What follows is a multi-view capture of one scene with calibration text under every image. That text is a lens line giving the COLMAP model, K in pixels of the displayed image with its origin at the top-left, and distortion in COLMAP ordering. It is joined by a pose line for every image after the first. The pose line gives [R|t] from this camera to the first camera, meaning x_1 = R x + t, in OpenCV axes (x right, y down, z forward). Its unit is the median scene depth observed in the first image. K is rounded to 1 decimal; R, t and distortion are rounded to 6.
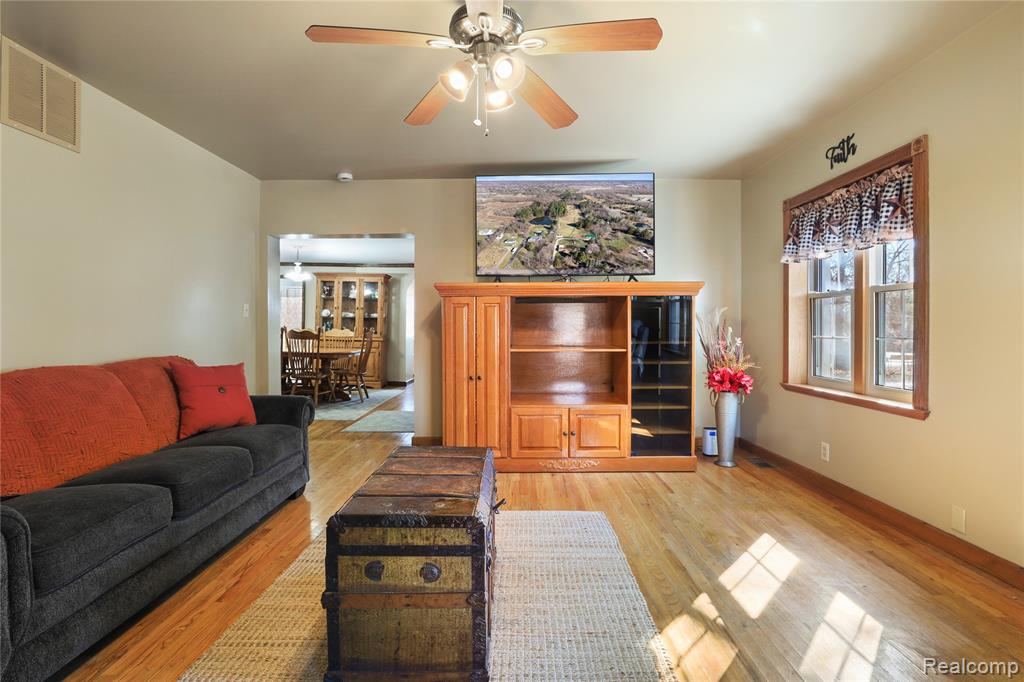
lens RADIAL K [[474.3, 0, 516.7], [0, 474.3, 334.3], [0, 0, 1]] dist [-0.031954, 0.002891]
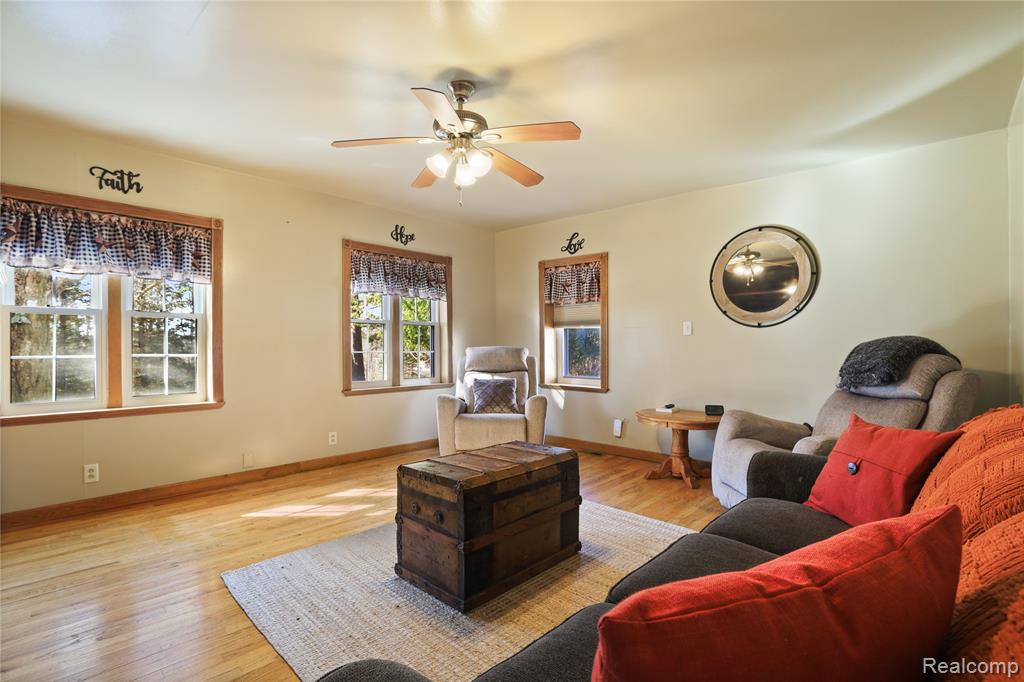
lens RADIAL K [[474.3, 0, 509.6], [0, 474.3, 348.5], [0, 0, 1]] dist [-0.031954, 0.002891]
pose [[-0.725432, 0.002038, 0.688291, -0.700744], [0.009845, 0.999924, 0.007415, -0.008681], [-0.688223, 0.012156, -0.725397, 1.200779]]
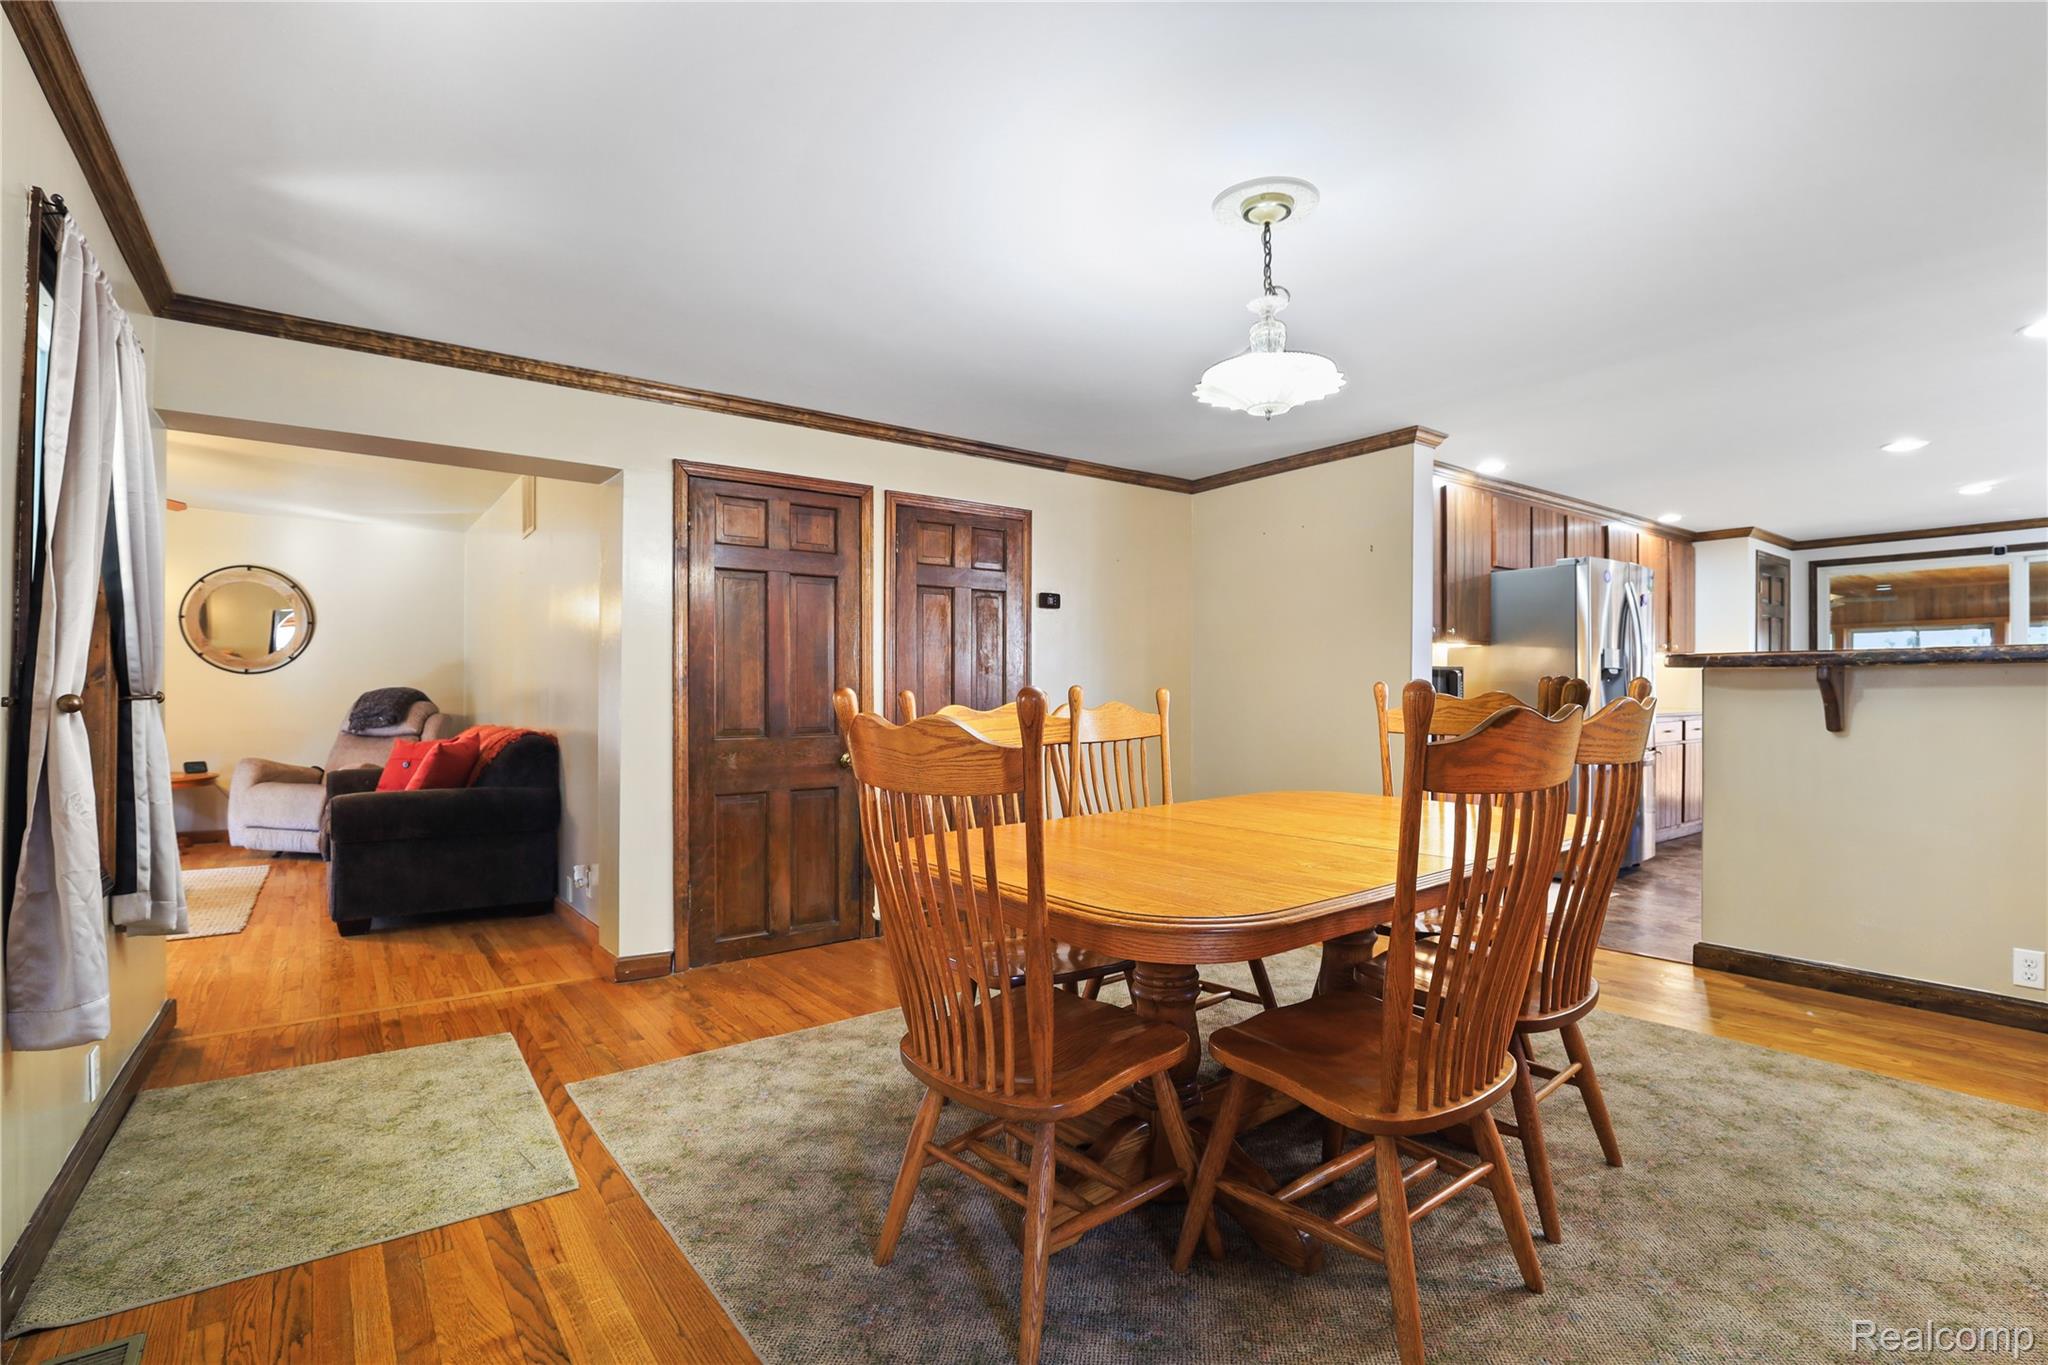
lens RADIAL K [[948.6, 0, 1018.9], [0, 948.6, 689.0], [0, 0, 1]] dist [-0.031954, 0.002891]
pose [[-0.800265, -0.004945, -0.599627, -0.459801], [-0.007425, 0.999971, 0.001663, -0.031241], [0.599601, 0.005783, -0.800278, 2.893439]]
